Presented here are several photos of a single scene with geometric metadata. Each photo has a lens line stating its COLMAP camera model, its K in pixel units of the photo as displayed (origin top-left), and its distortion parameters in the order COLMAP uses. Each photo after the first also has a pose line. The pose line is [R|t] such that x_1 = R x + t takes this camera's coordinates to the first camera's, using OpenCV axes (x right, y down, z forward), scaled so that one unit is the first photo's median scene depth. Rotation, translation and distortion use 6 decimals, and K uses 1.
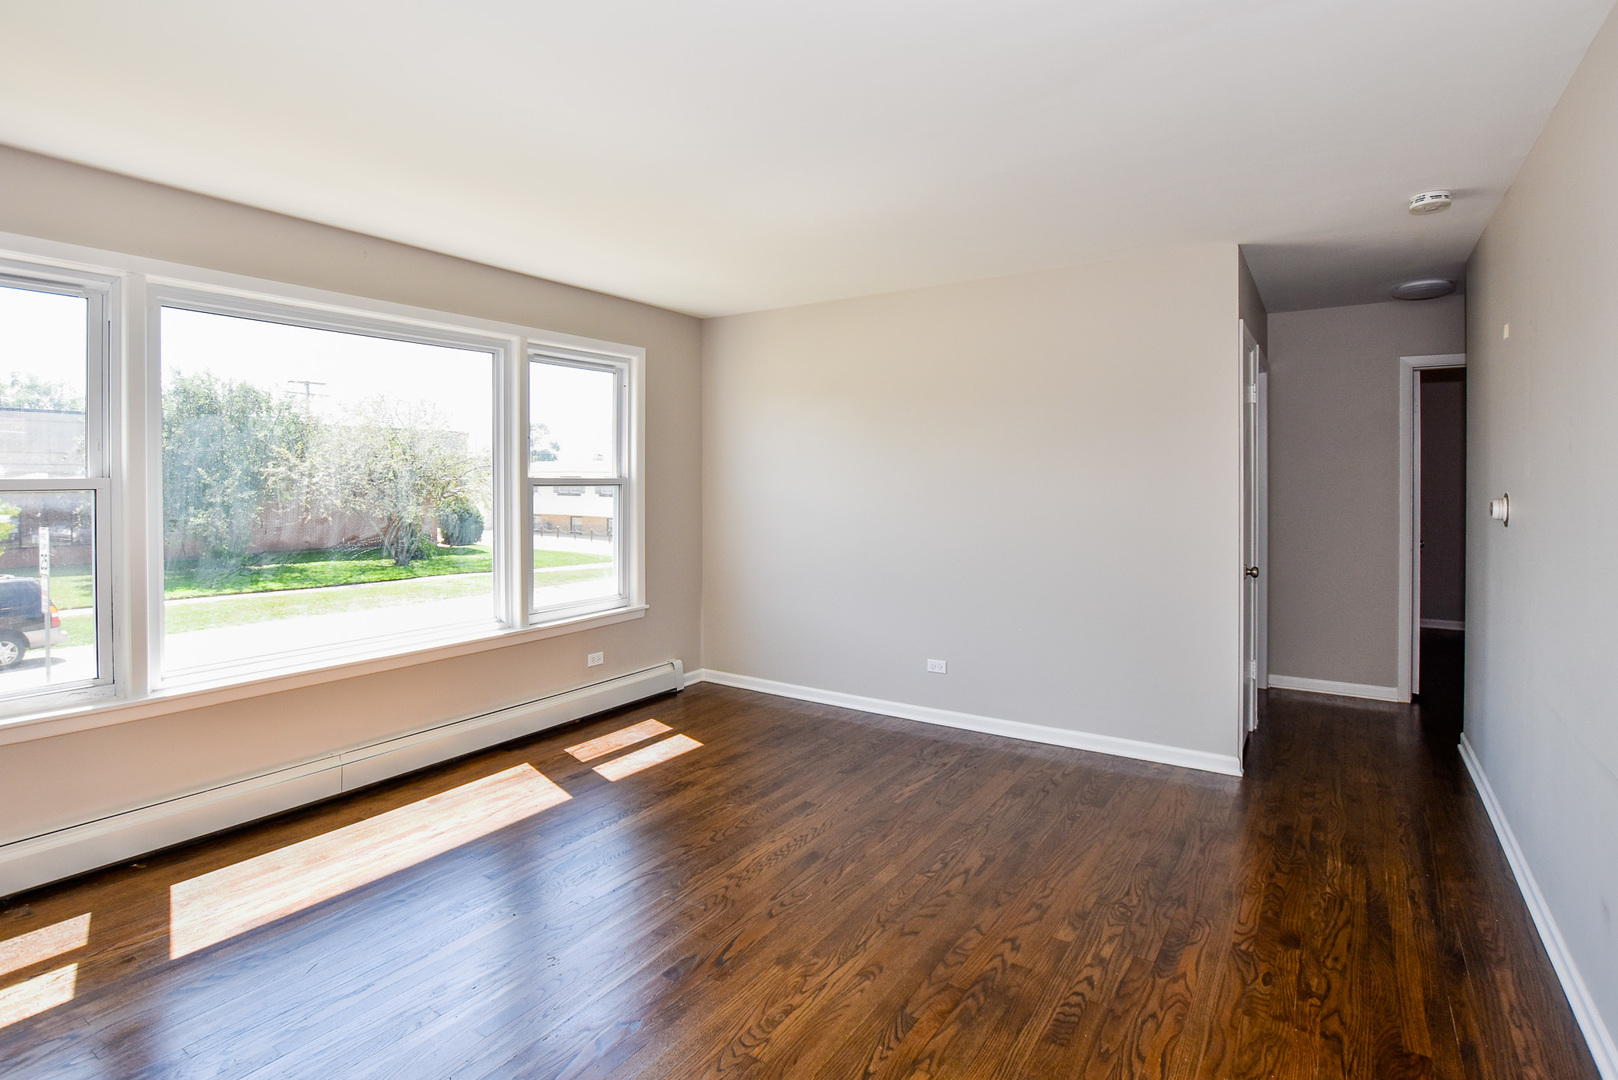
lens RADIAL K [[818.1, 0, 787.1], [0, 818.1, 489.1], [0, 0, 1]] dist [-0.023601, 0.001521]
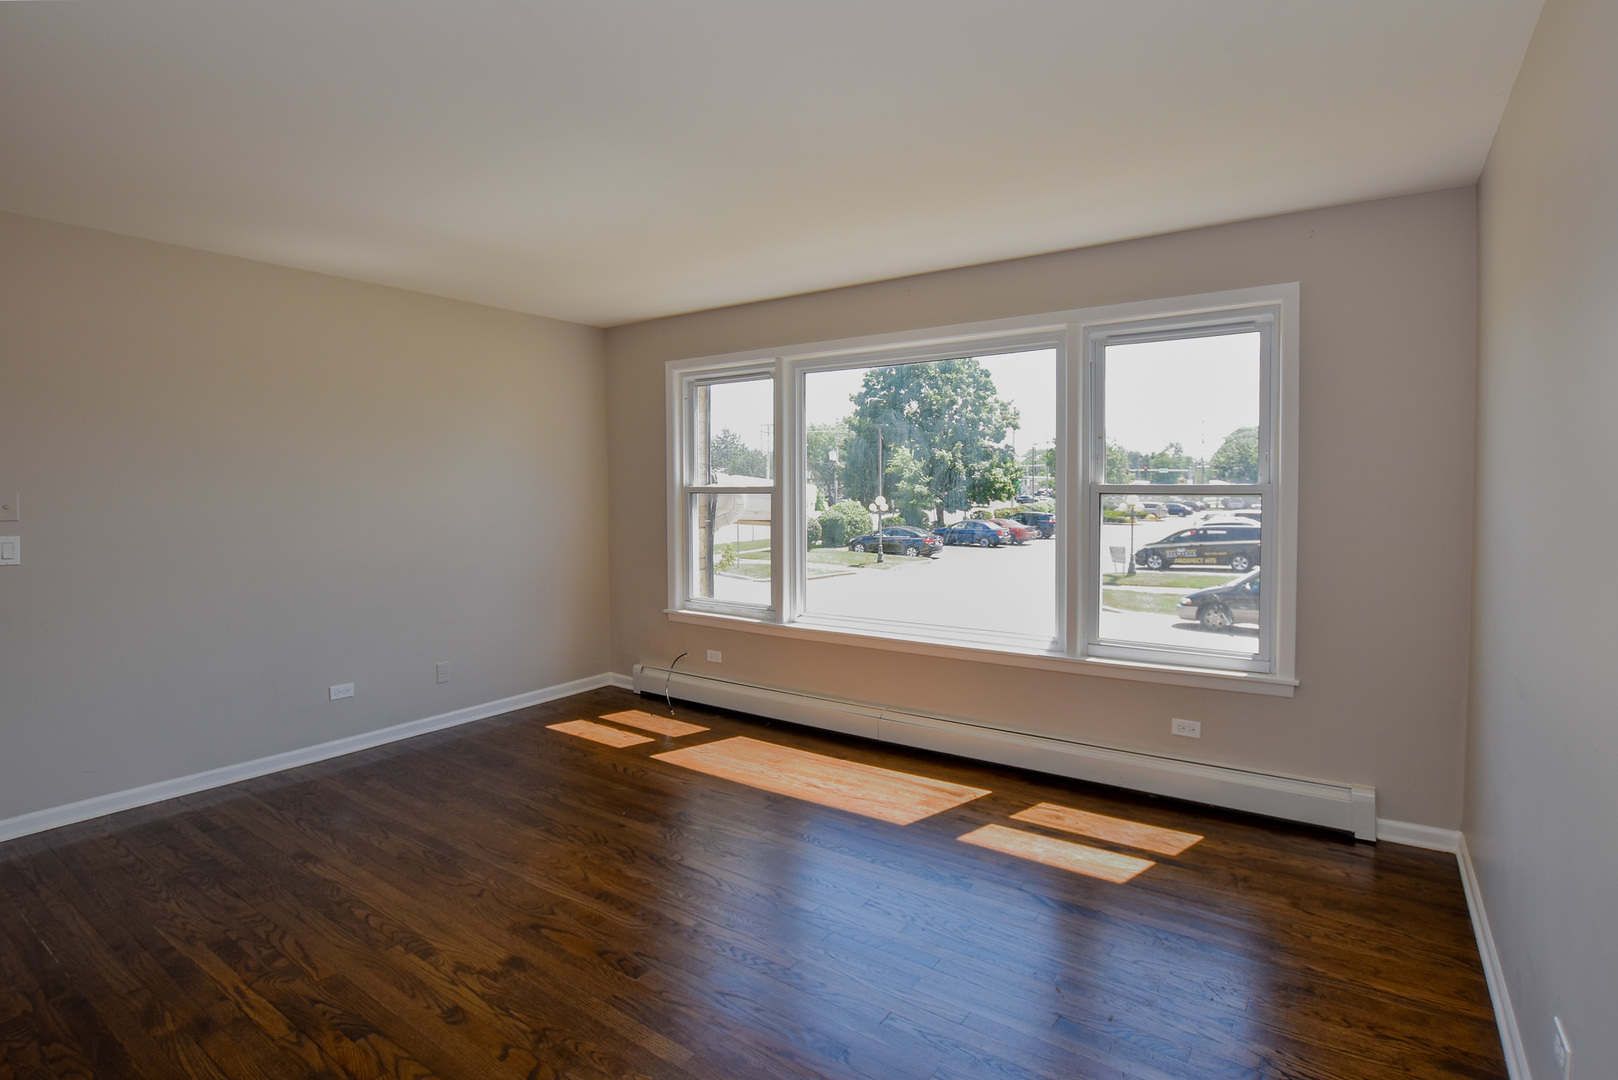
lens RADIAL K [[776.2, 0, 841.0], [0, 776.2, 514.2], [0, 0, 1]] dist [-0.028465, 0.000227]
pose [[0.012339, 0.032606, -0.999392, 0.487726], [-0.007580, 0.999443, 0.032514, -0.007397], [0.999895, 0.007174, 0.012579, 0.722136]]
